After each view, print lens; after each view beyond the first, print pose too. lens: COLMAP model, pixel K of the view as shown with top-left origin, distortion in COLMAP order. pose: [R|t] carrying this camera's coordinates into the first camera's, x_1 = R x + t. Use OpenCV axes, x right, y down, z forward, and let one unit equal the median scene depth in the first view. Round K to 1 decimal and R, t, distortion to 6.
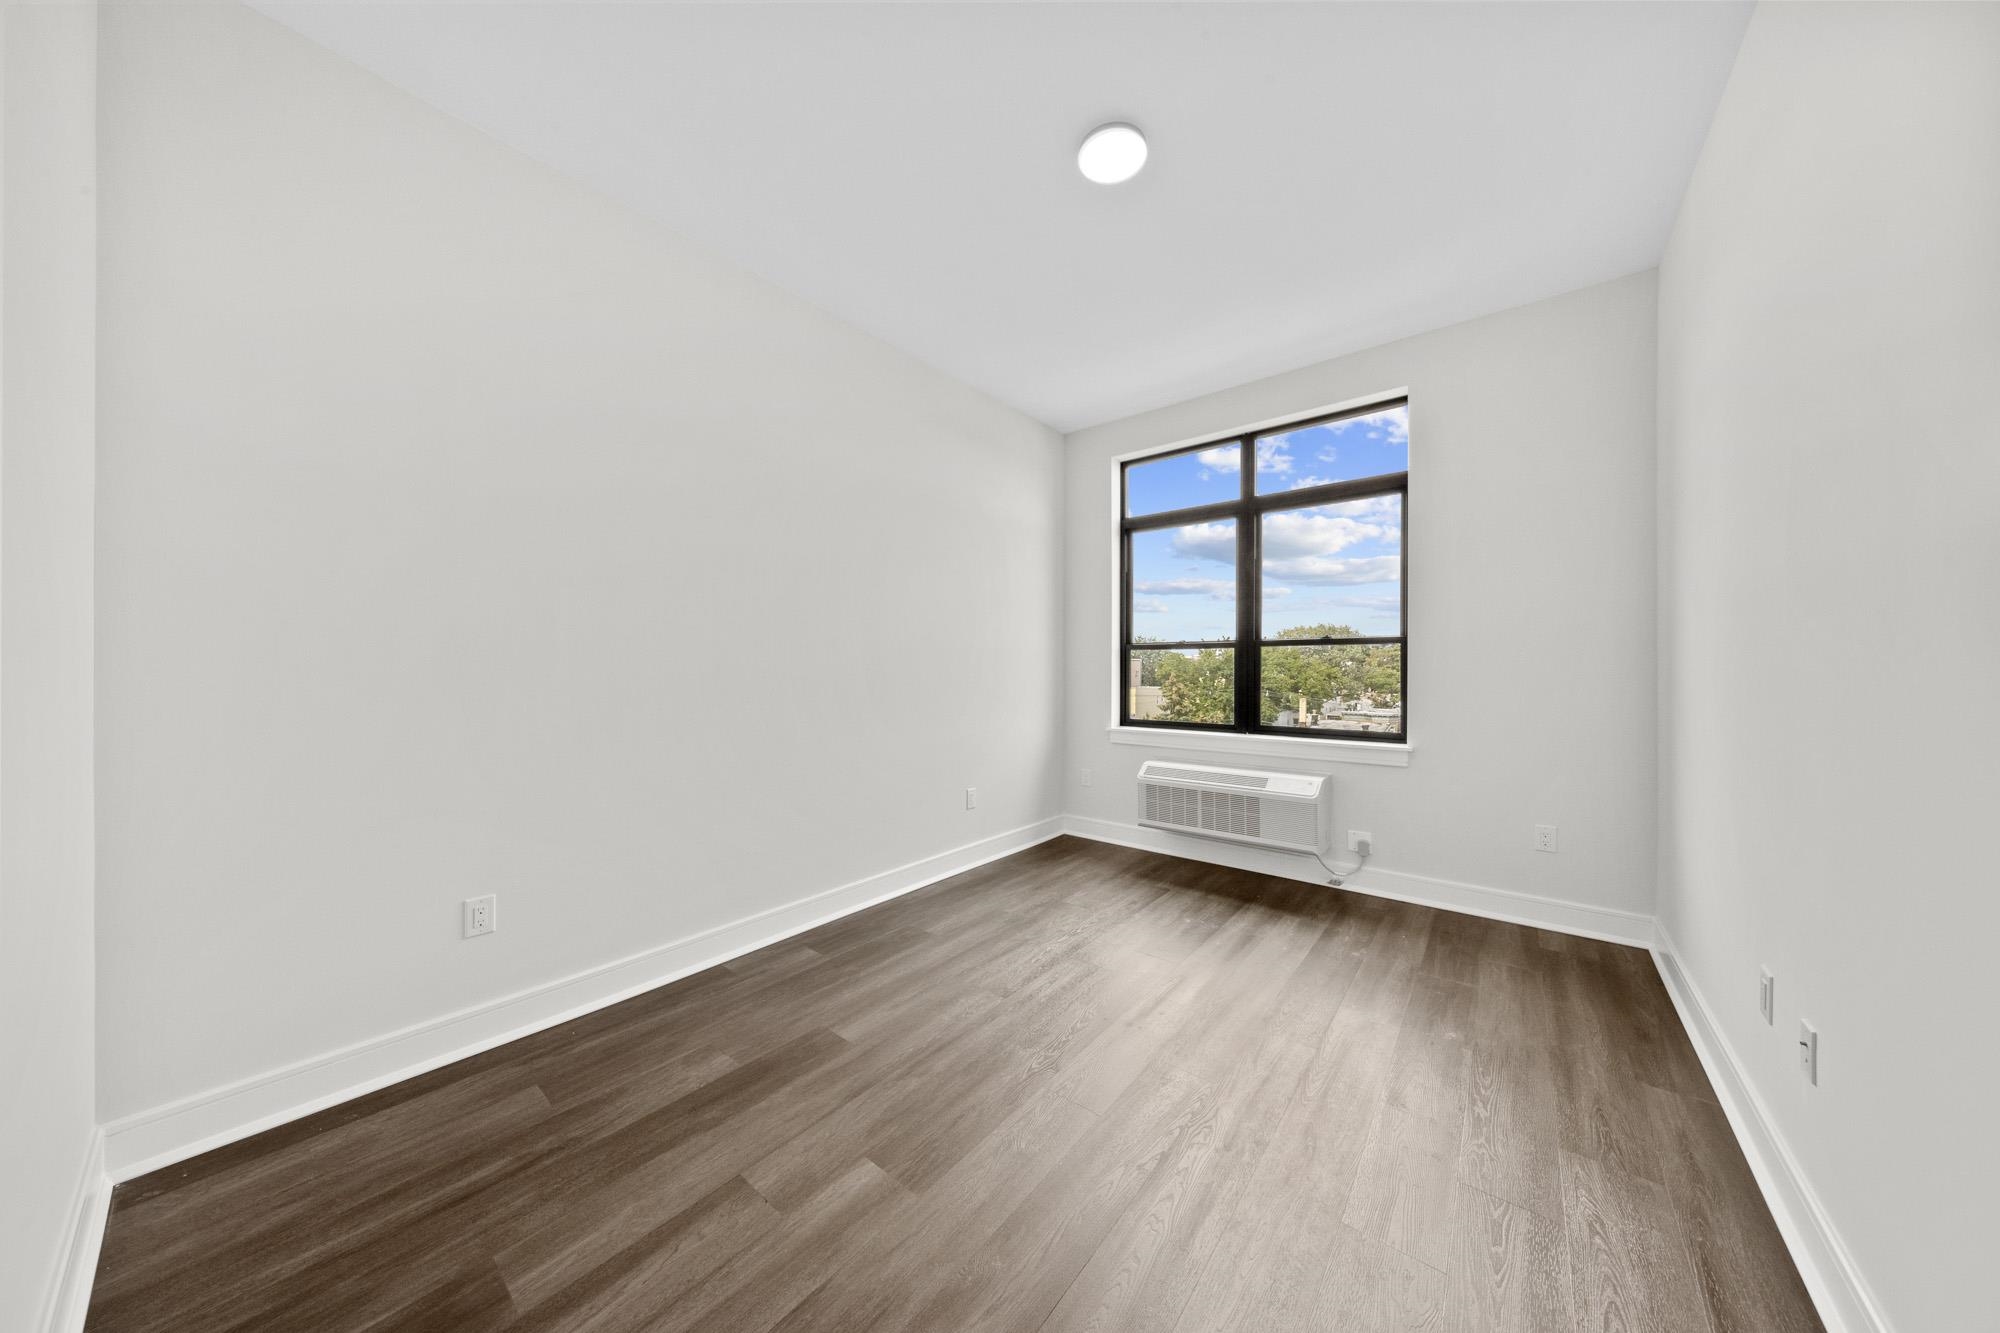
lens RADIAL K [[633.9, 0, 998.0], [0, 633.9, 665.4], [0, 0, 1]] dist [0.001315, -0.000389]
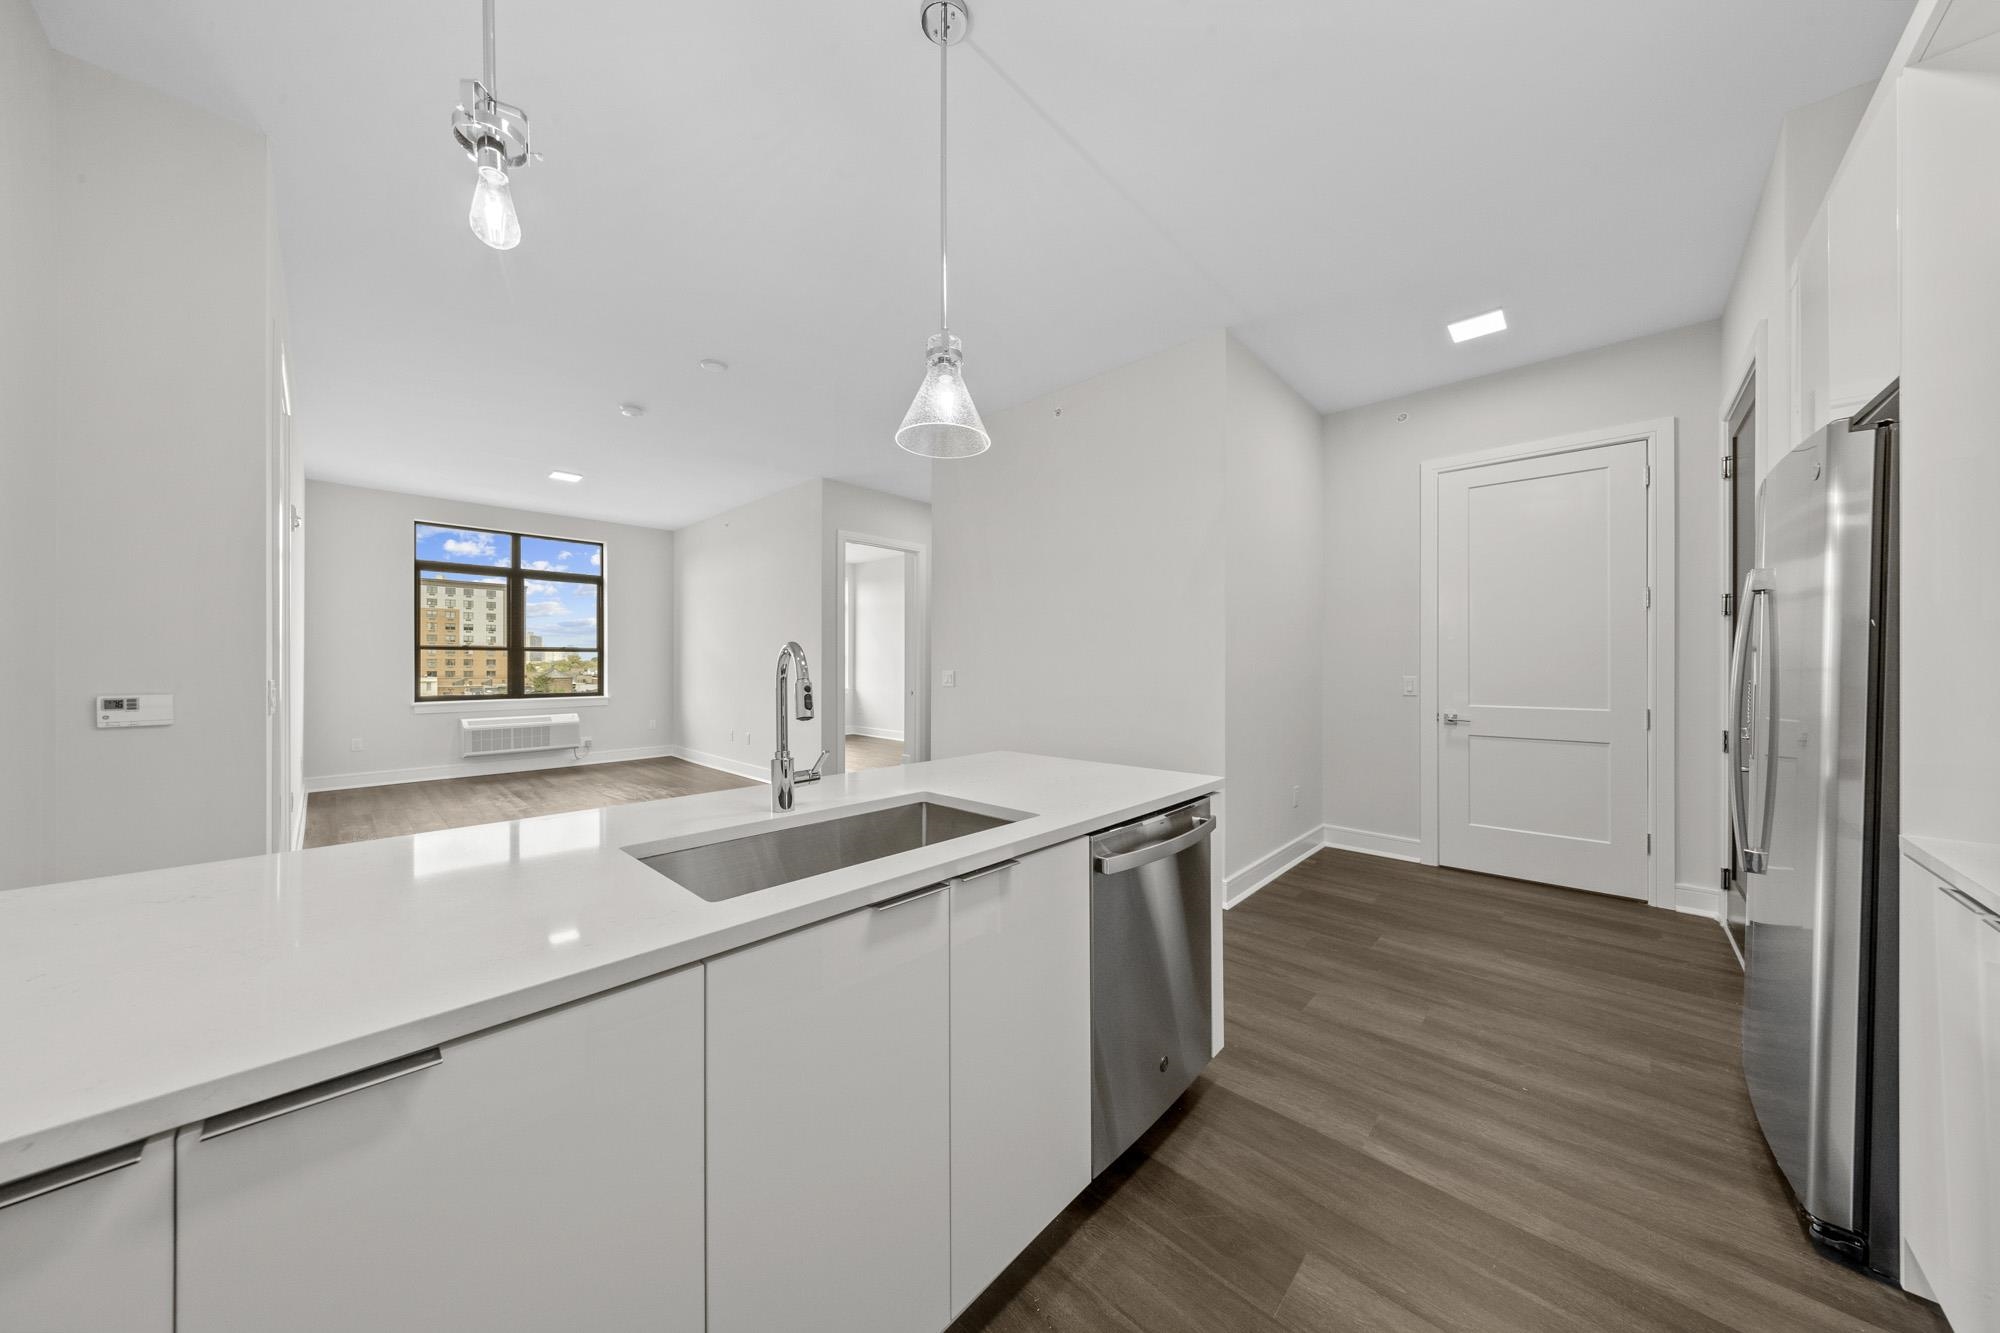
lens RADIAL K [[633.9, 0, 986.2], [0, 633.9, 665.8], [0, 0, 1]] dist [0.001315, -0.000389]
pose [[0.087402, -0.006250, 0.996154, -1.477307], [-0.003881, 0.999971, 0.006614, -0.003923], [-0.996166, -0.004444, 0.087375, -0.568542]]
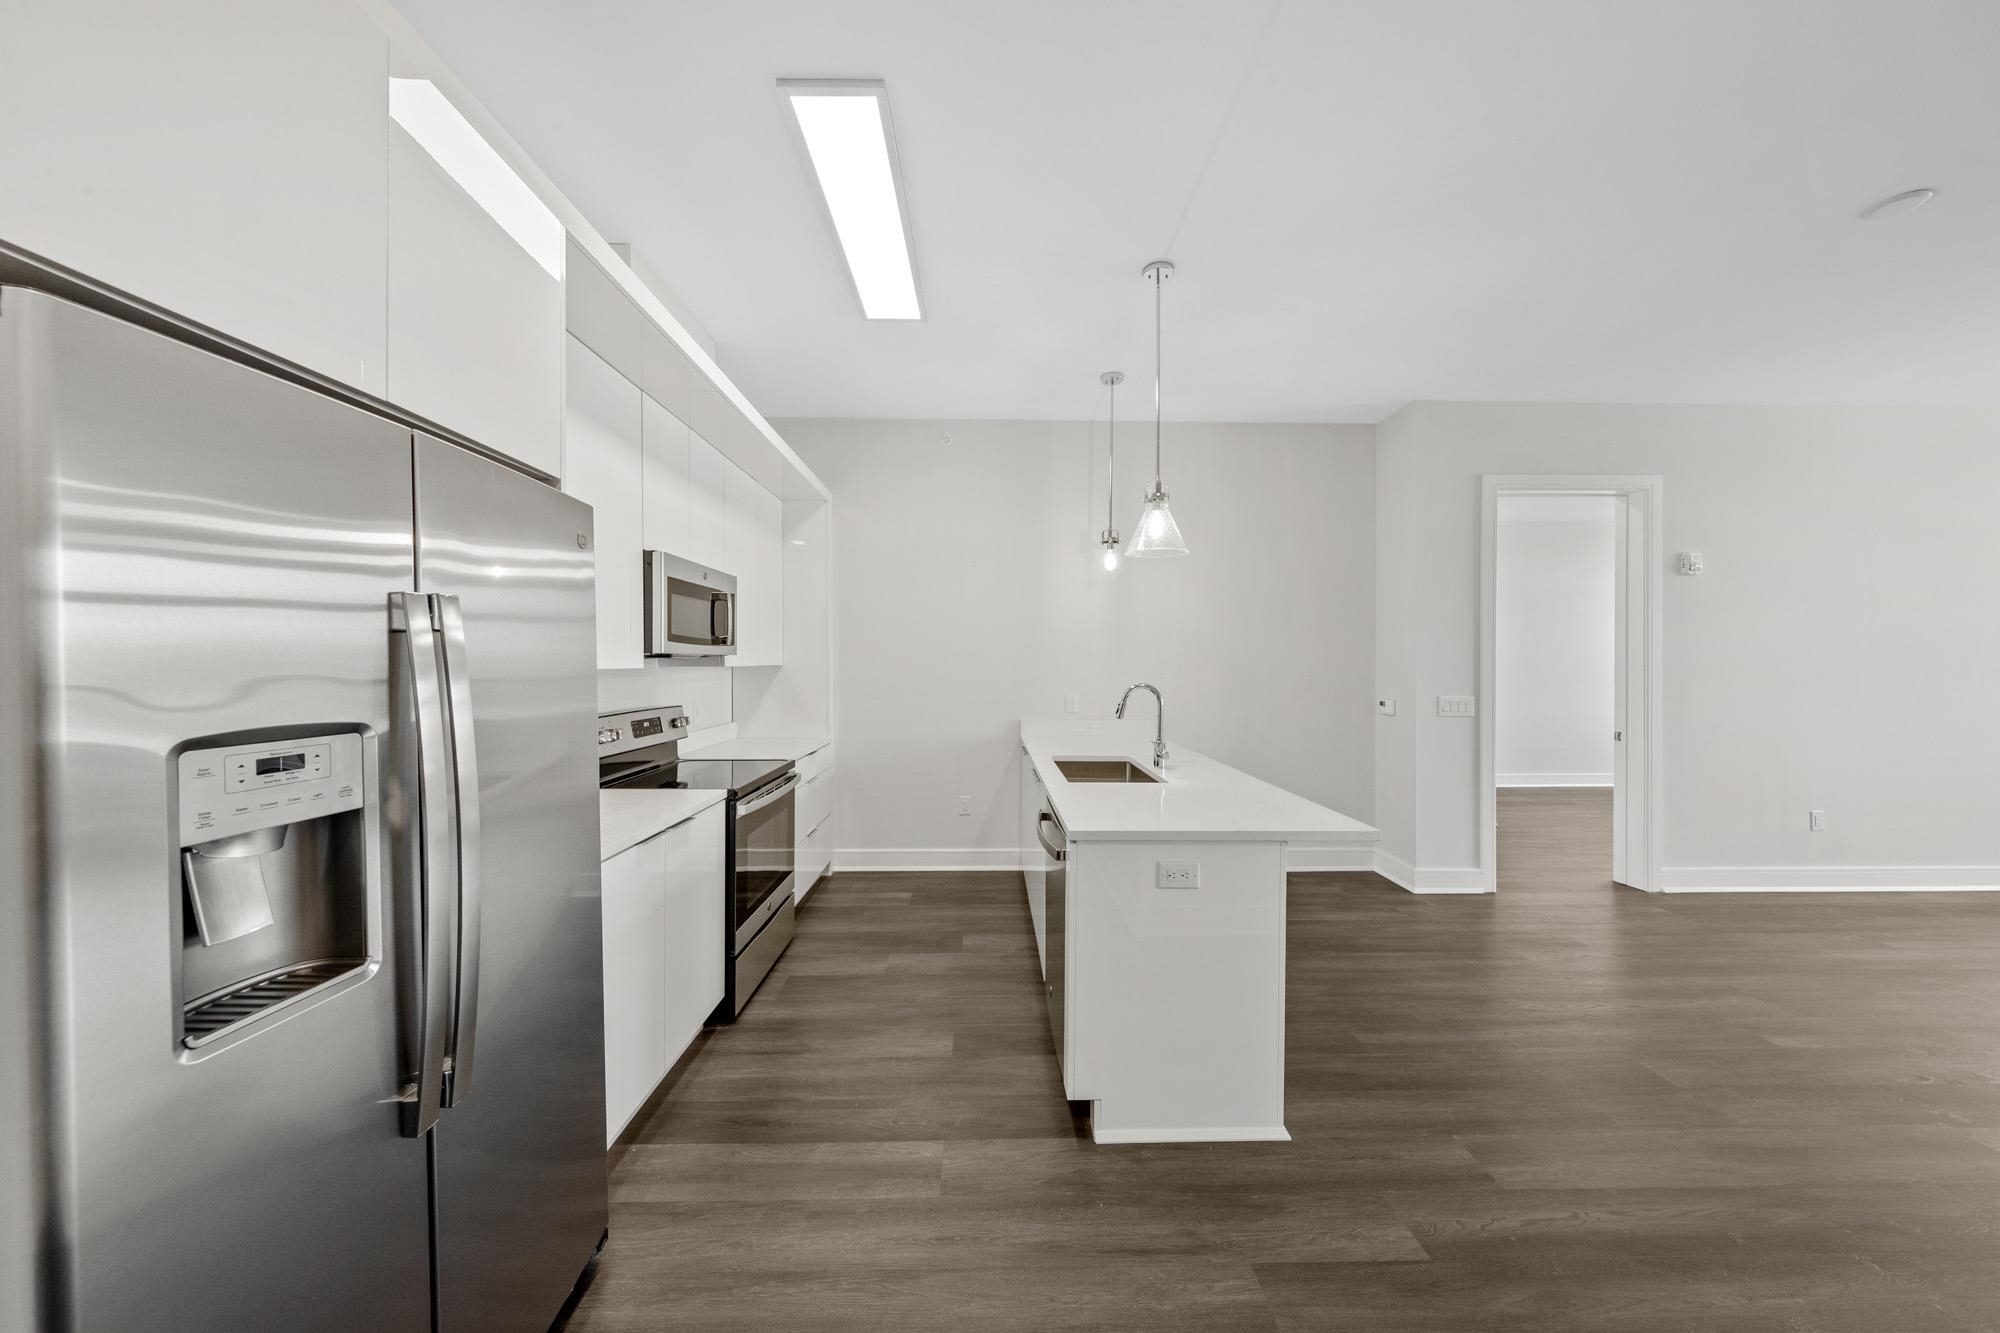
lens RADIAL K [[633.9, 0, 993.1], [0, 633.9, 665.0], [0, 0, 1]] dist [0.001315, -0.000389]
pose [[0.645319, -0.000770, -0.763913, -0.633148], [0.005649, 0.999977, 0.003764, -0.038253], [0.763893, -0.006744, 0.645308, -1.067346]]
